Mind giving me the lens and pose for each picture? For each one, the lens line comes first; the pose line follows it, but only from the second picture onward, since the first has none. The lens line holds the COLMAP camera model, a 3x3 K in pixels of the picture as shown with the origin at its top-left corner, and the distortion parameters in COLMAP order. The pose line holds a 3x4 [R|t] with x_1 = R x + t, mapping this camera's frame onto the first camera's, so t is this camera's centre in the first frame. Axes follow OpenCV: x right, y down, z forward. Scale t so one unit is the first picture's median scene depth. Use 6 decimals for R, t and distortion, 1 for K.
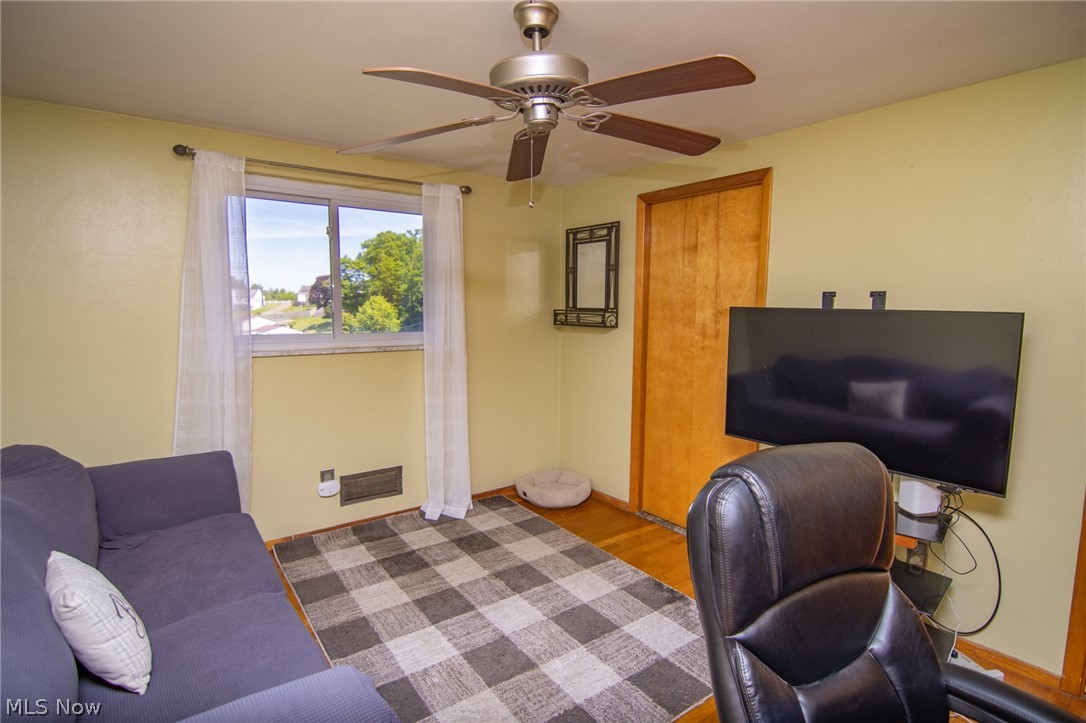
lens RADIAL K [[555.2, 0, 546.1], [0, 555.2, 360.6], [0, 0, 1]] dist [0.000015, -0.002882]
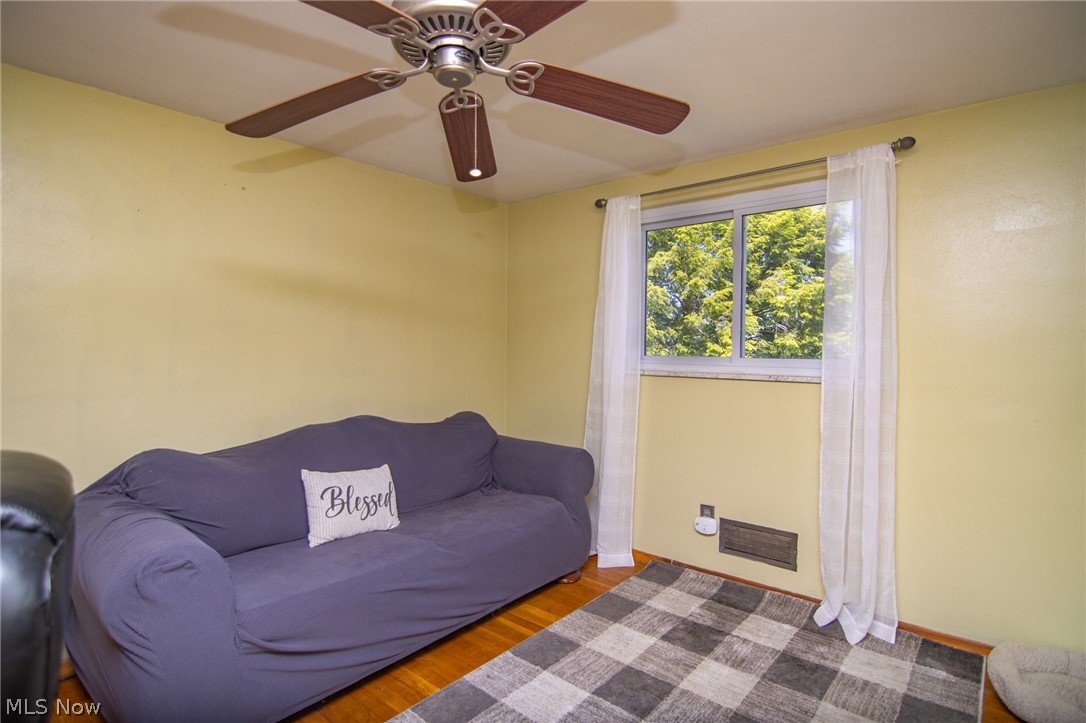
lens RADIAL K [[555.2, 0, 541.3], [0, 555.2, 359.8], [0, 0, 1]] dist [0.000015, -0.002882]
pose [[0.231170, 0.022592, -0.972651, 0.425004], [-0.101167, 0.994869, -0.000937, -0.012941], [0.967639, 0.098616, 0.232269, 0.494952]]
